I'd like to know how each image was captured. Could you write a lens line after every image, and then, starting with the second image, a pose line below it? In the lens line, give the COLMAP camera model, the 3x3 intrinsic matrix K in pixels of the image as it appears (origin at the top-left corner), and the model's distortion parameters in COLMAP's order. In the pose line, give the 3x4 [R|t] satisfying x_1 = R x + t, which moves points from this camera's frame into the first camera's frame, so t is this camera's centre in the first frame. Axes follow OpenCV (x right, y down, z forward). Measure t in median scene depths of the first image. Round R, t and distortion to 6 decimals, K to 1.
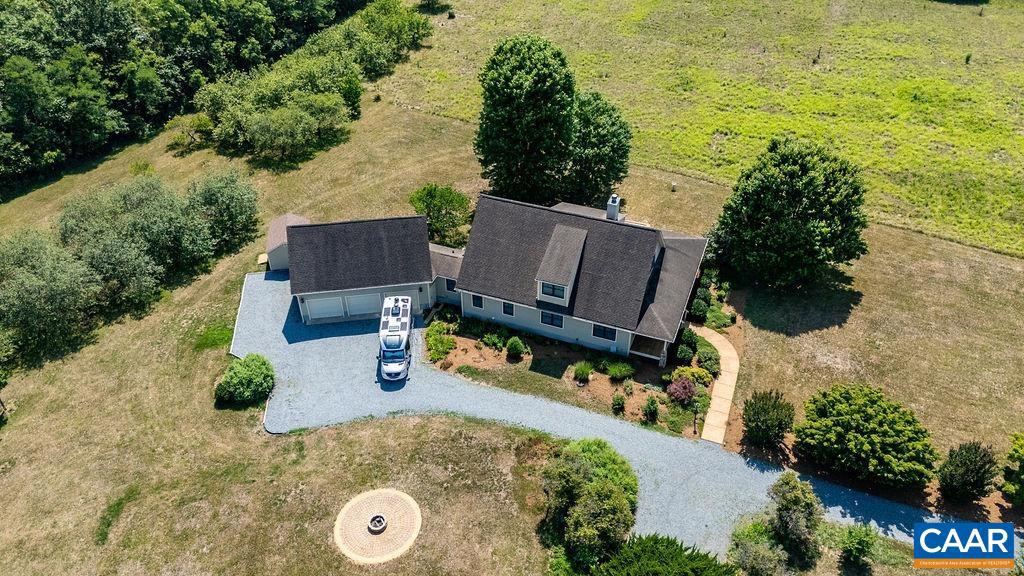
lens RADIAL K [[763.5, 0, 512.0], [0, 763.5, 288.0], [0, 0, 1]] dist [0.031597, -0.004774]
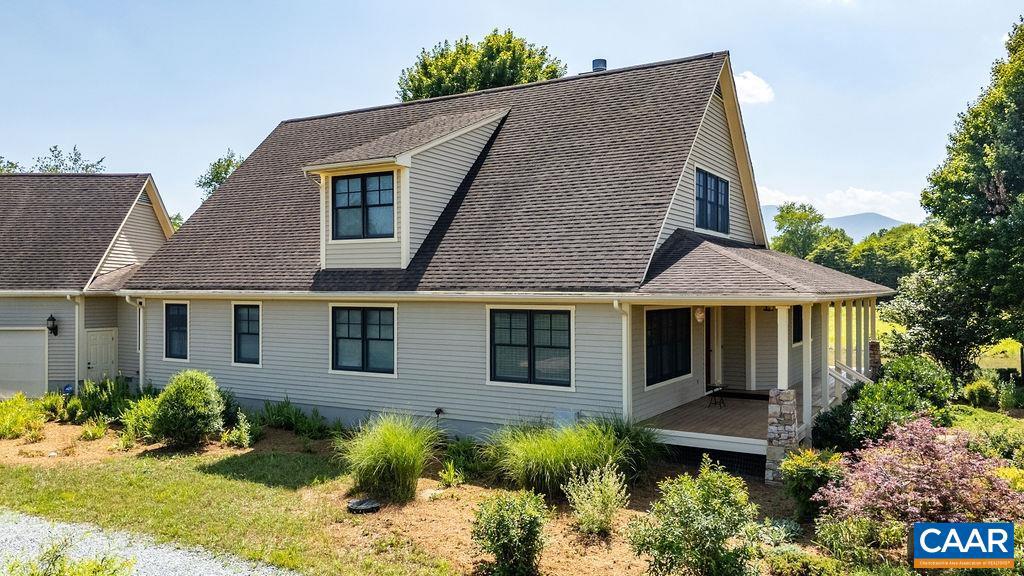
lens RADIAL K [[763.5, 0, 512.0], [0, 763.5, 288.0], [0, 0, 1]] dist [0.031597, -0.004774]
pose [[0.990757, 0.025616, -0.133210, 0.147461], [-0.099512, 0.804613, -0.585402, 0.189083], [0.092187, 0.593247, 0.799725, 0.776104]]
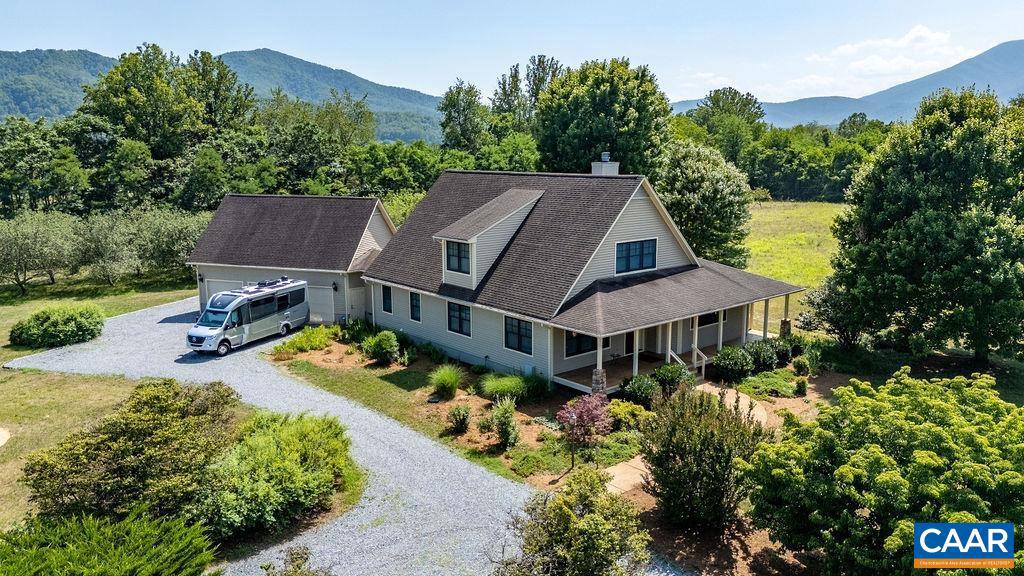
lens RADIAL K [[764.9, 0, 512.0], [0, 764.9, 288.0], [0, 0, 1]] dist [0.164722, -0.001474]
pose [[0.895594, 0.105688, -0.432135, 0.357513], [-0.280102, 0.888620, -0.363176, 0.232669], [0.345621, 0.446300, 0.825447, 0.504513]]
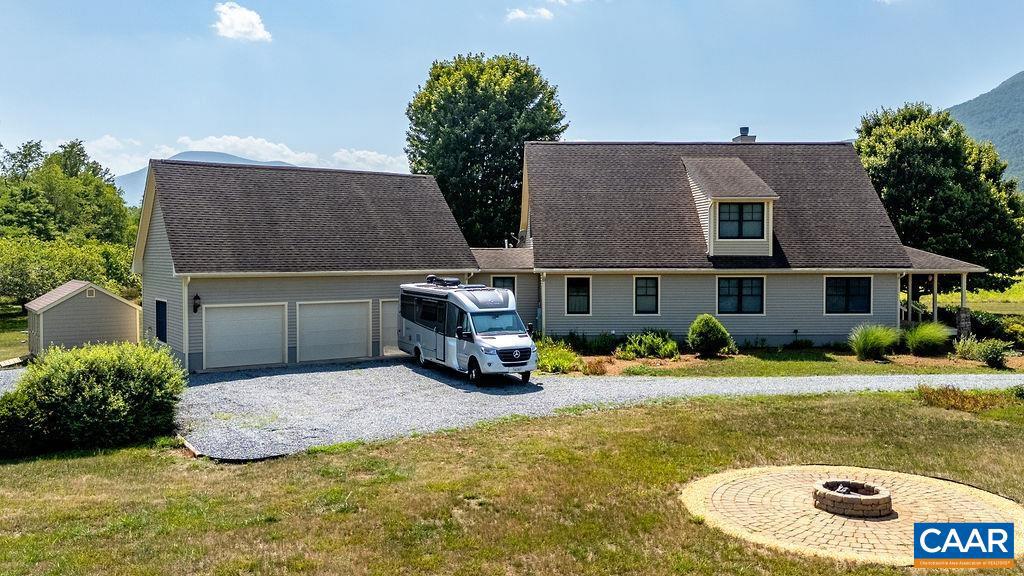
lens RADIAL K [[841.2, 0, 490.4], [0, 841.2, 246.5], [0, 0, 1]] dist [0.041539, -0.017516]
pose [[0.912273, 0.025143, 0.408810, -0.332593], [0.226774, 0.800157, -0.555267, 0.291666], [-0.341073, 0.599263, 0.724260, 0.640150]]
